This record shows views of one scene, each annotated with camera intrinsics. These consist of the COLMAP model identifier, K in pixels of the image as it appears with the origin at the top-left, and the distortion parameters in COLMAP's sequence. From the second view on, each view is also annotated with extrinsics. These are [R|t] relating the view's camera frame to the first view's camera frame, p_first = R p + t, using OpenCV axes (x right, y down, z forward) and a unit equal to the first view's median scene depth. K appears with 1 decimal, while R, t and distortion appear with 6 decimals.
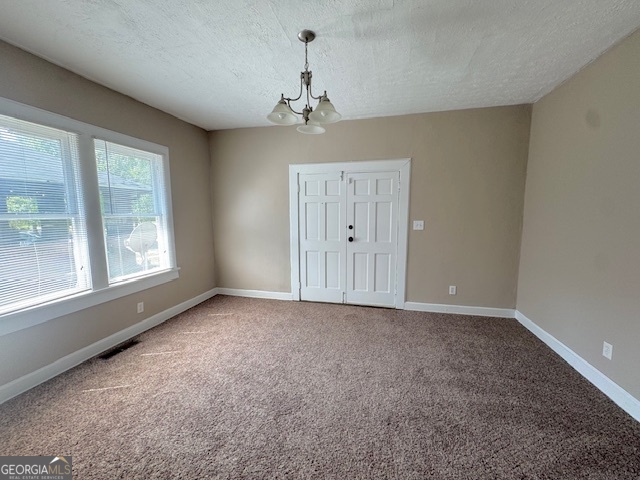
lens RADIAL K [[259.0, 0, 318.6], [0, 259.0, 242.3], [0, 0, 1]] dist [0.001531, 0.000860]
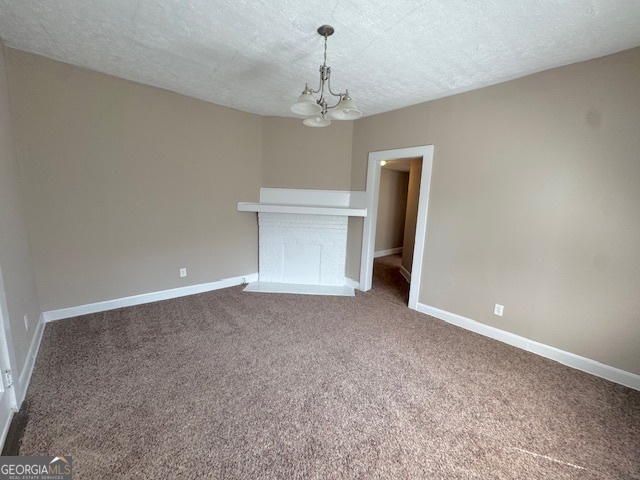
lens RADIAL K [[259.0, 0, 317.8], [0, 259.0, 239.5], [0, 0, 1]] dist [0.001531, 0.000860]
pose [[-0.826971, -0.108488, 0.551678, -0.495901], [0.040983, 0.966966, 0.251588, -0.173740], [-0.560749, 0.230666, -0.795207, 1.483952]]
